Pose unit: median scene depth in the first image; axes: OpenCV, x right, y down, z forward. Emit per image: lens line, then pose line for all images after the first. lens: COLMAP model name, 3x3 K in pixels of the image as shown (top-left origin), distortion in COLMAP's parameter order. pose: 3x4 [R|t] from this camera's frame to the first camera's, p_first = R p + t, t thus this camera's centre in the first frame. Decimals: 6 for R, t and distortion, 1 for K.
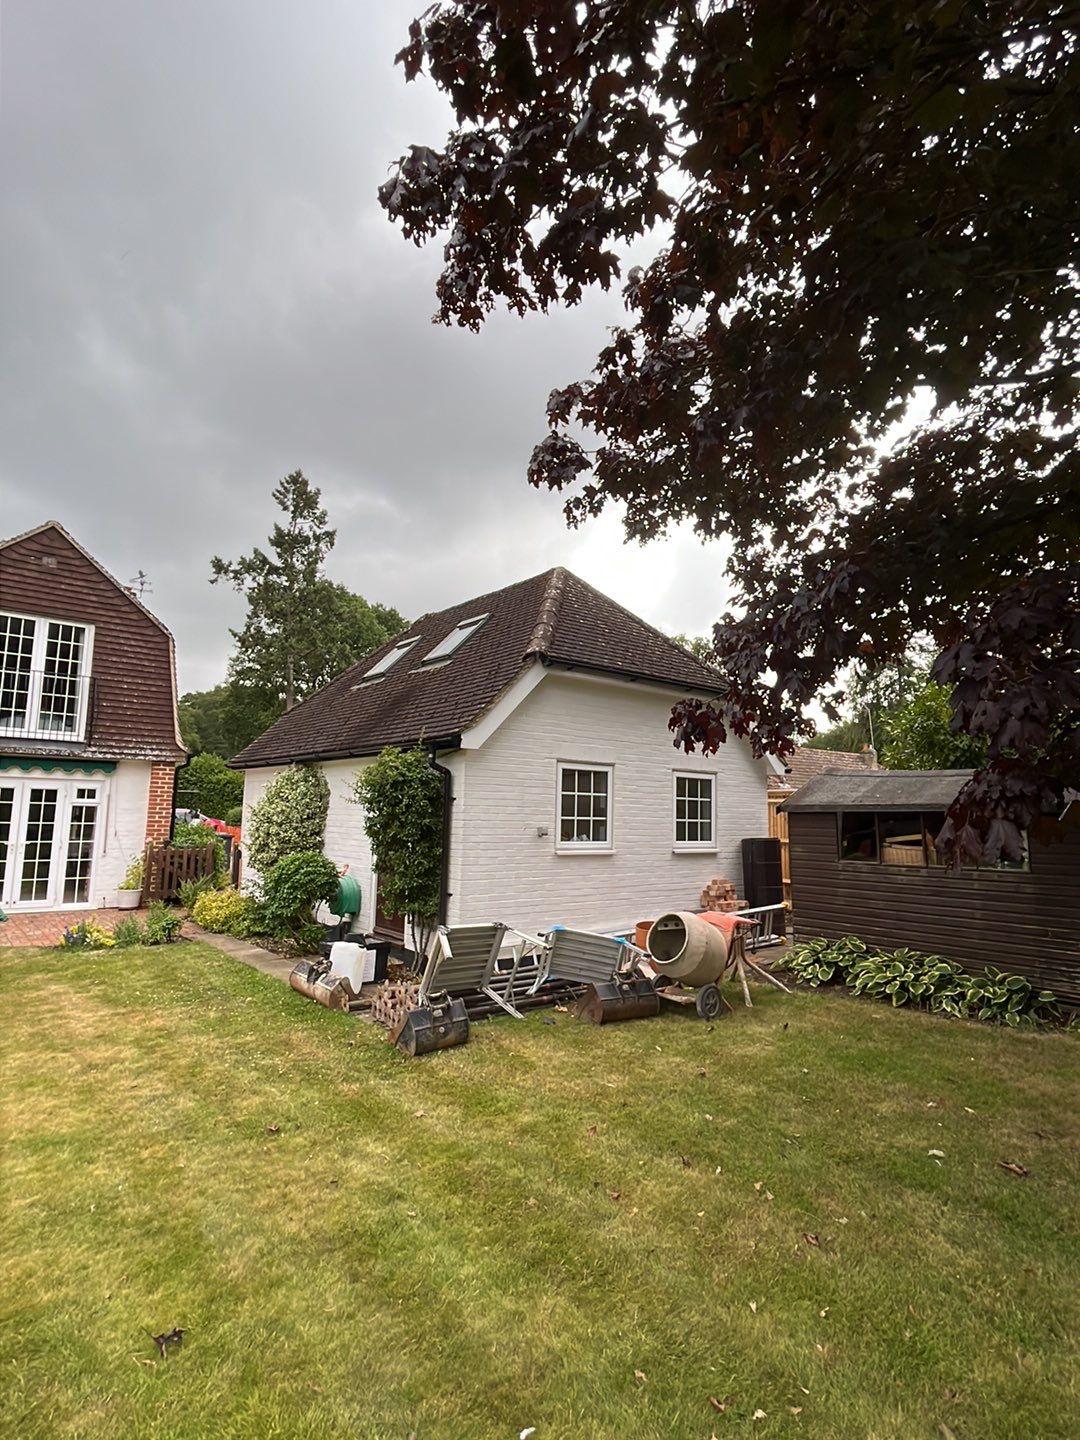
lens RADIAL K [[766.8, 0, 540.0], [0, 766.8, 720.0], [0, 0, 1]] dist [0.001221, 0.000122]
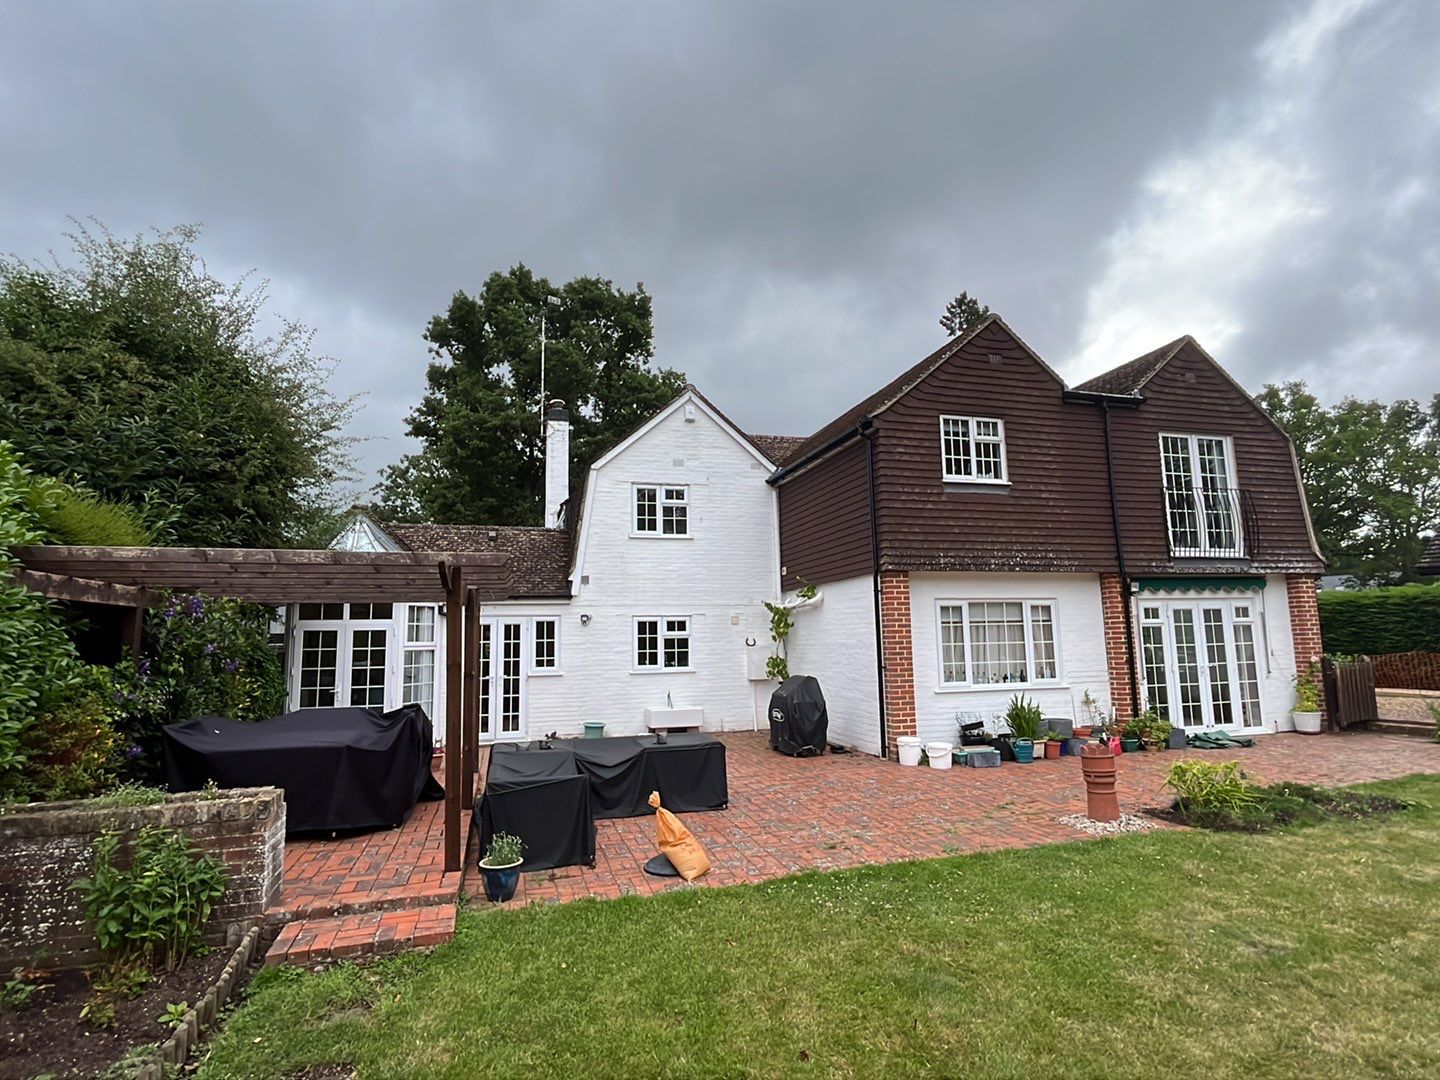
lens RADIAL K [[748.5, 0, 720.0], [0, 748.5, 540.0], [0, 0, 1]] dist [0.001737, 0.000159]
pose [[0.917983, -0.088631, -0.386589, -0.825326], [0.087350, 0.995958, -0.020918, -0.031045], [0.386881, -0.014566, 0.922015, -0.113137]]
